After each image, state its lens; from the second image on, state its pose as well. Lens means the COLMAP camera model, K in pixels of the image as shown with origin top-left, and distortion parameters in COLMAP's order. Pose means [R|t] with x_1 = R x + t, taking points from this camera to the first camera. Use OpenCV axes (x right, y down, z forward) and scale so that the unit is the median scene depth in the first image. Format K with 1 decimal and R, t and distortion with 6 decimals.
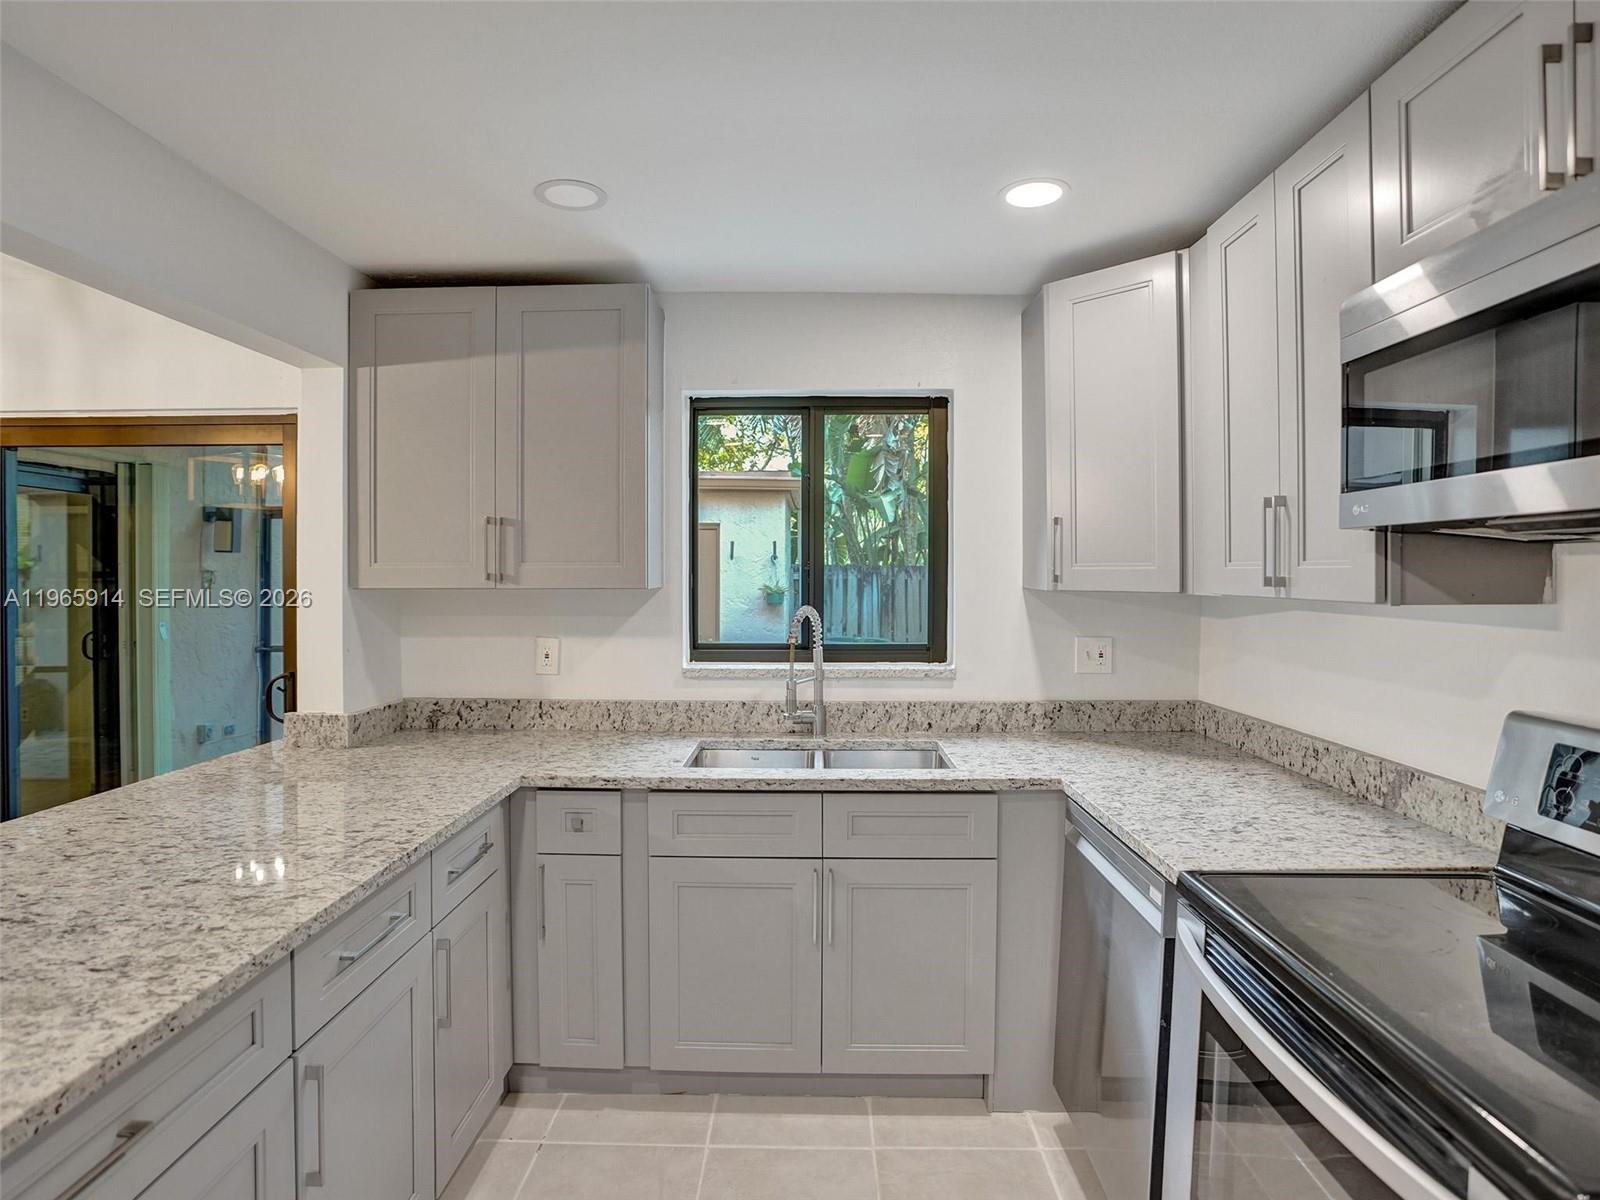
lens RADIAL K [[831.2, 0, 802.6], [0, 831.2, 595.3], [0, 0, 1]] dist [-0.071299, 0.025502]
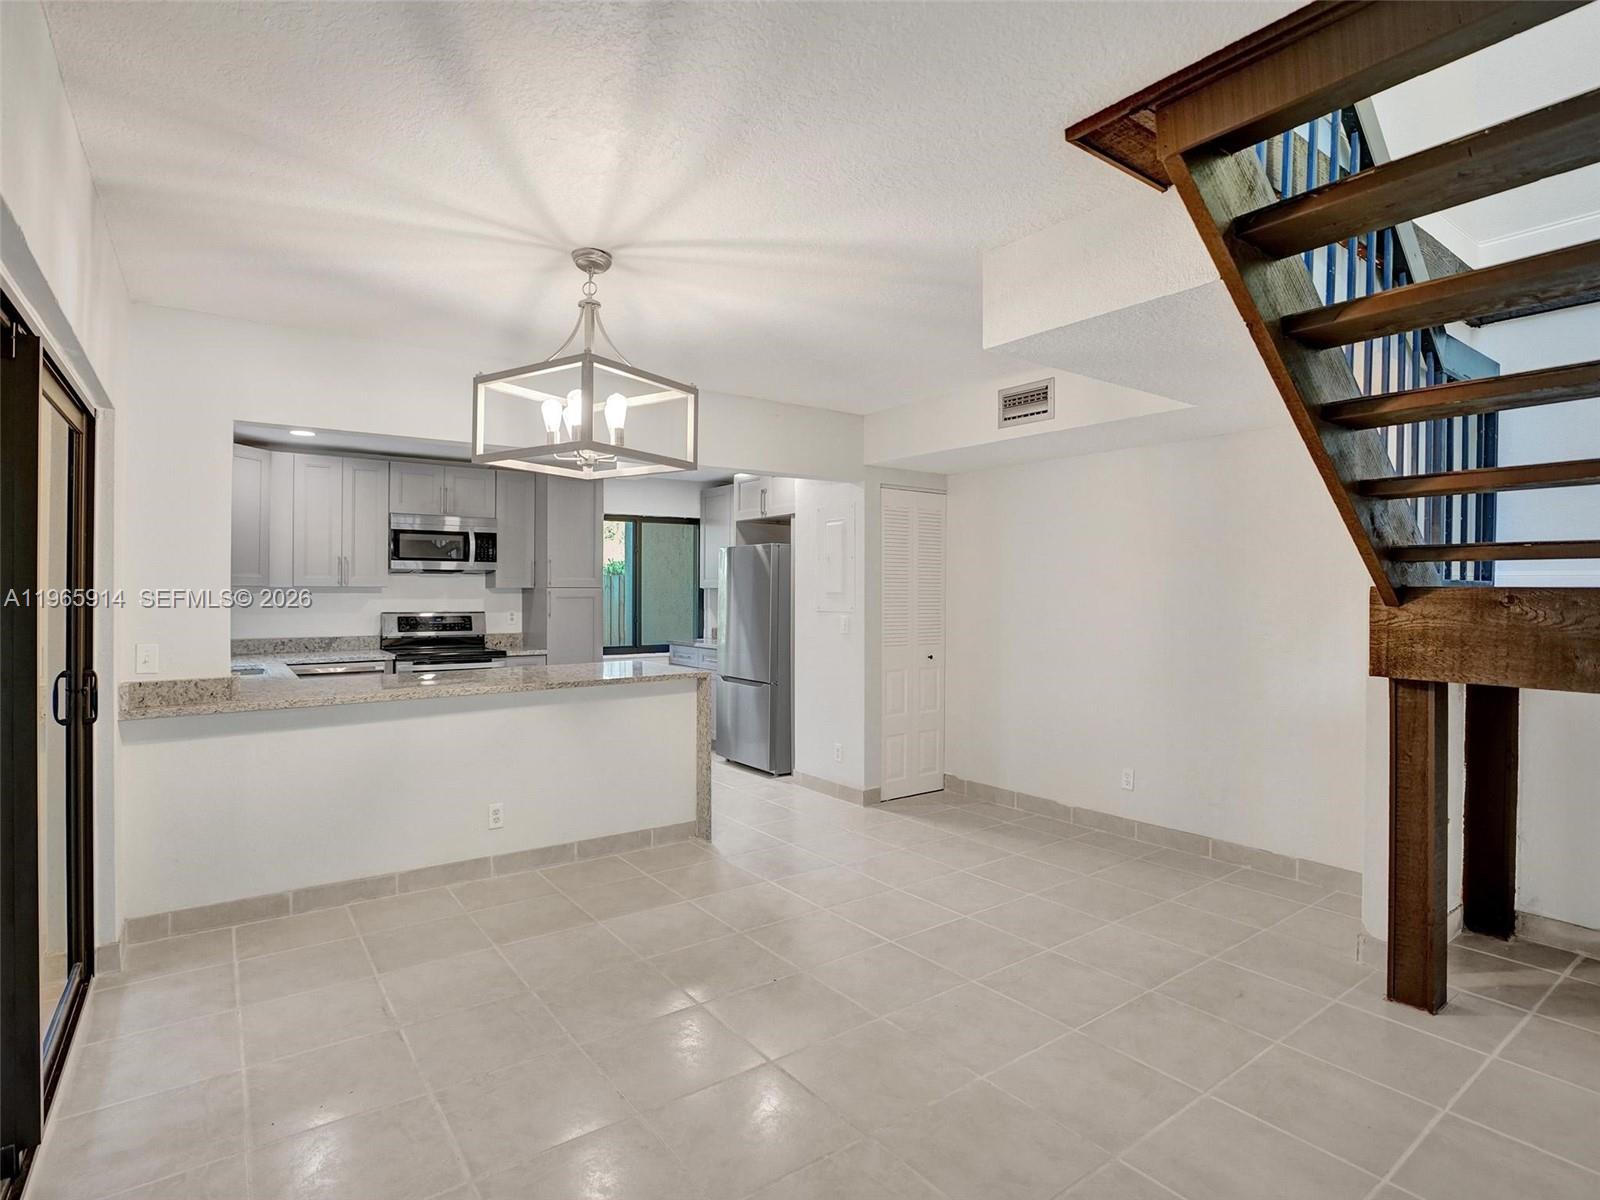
lens RADIAL K [[831.2, 0, 802.6], [0, 831.2, 595.3], [0, 0, 1]] dist [-0.071299, 0.025502]
pose [[-0.599950, -0.006260, 0.800013, -3.410212], [0.018798, 0.999583, 0.021918, 0.001714], [-0.799816, 0.028188, -0.599582, 1.575652]]
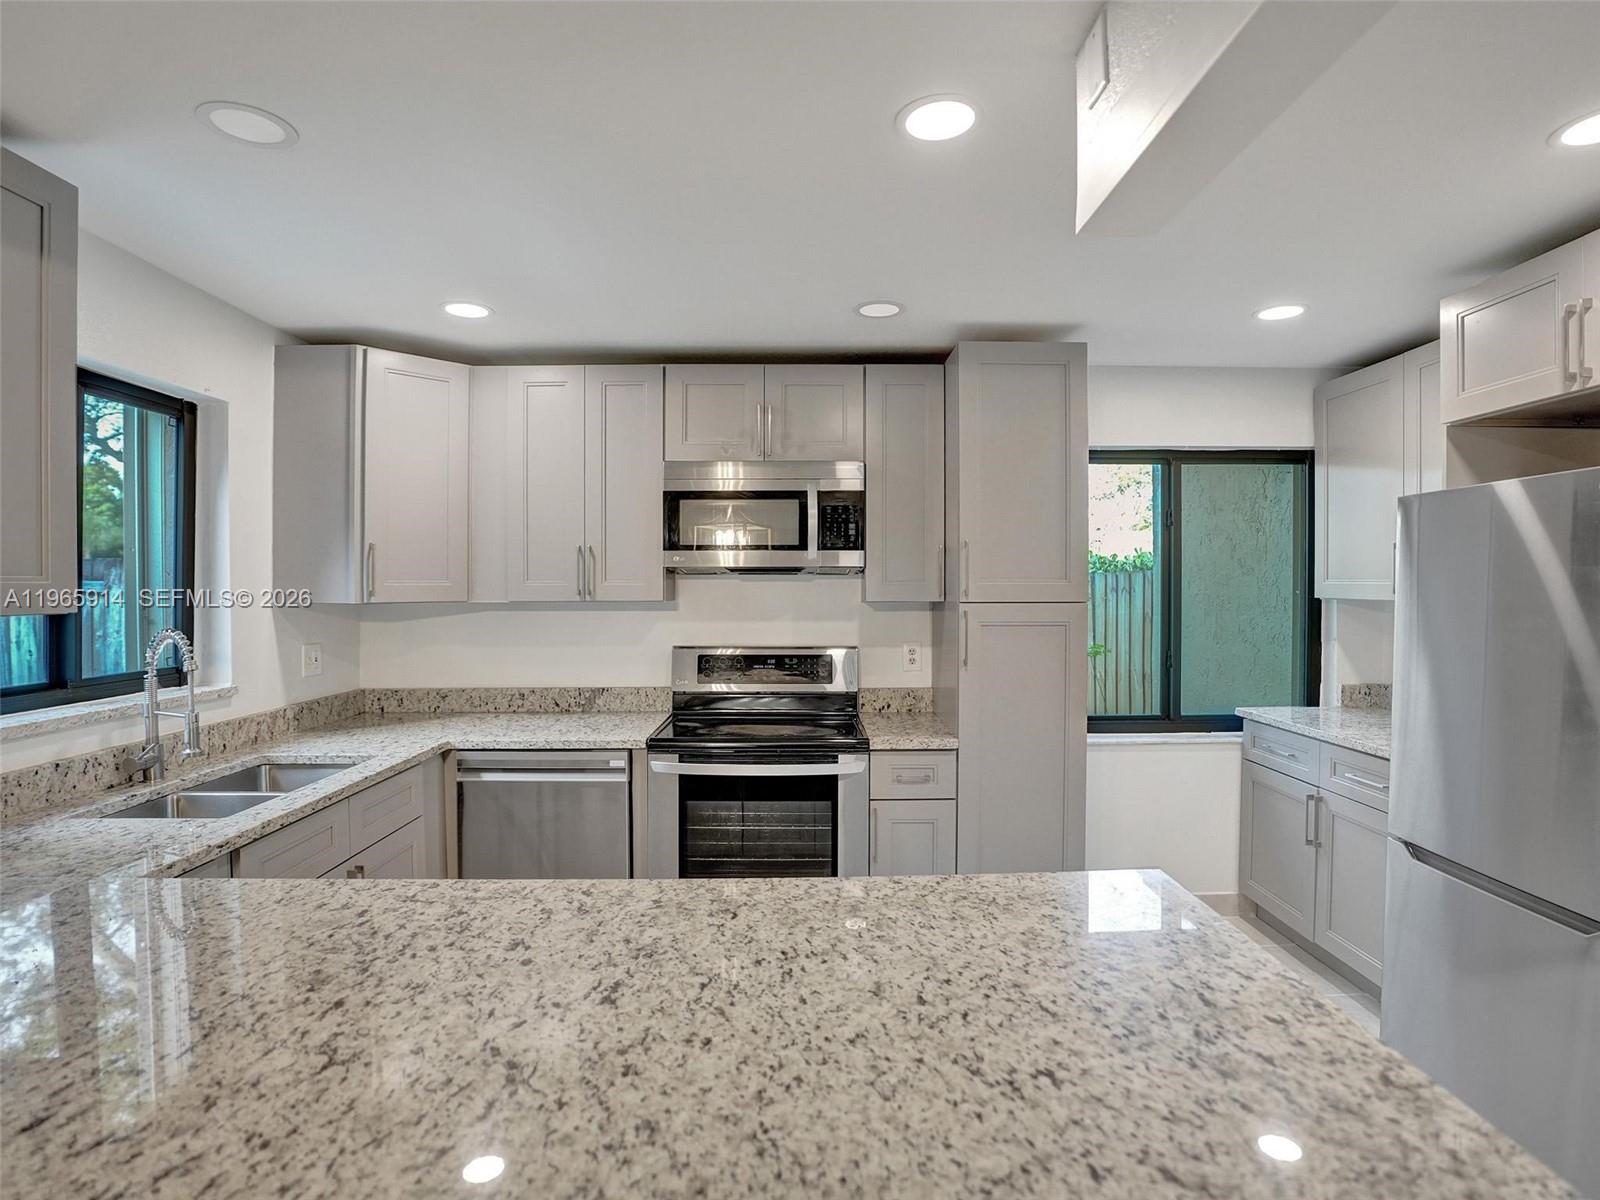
lens RADIAL K [[831.2, 0, 802.6], [0, 831.2, 595.3], [0, 0, 1]] dist [-0.071299, 0.025502]
pose [[-0.014638, -0.013213, 0.999806, -1.349208], [0.028179, 0.999510, 0.013622, -0.022795], [-0.999496, 0.028373, -0.014258, 0.562963]]
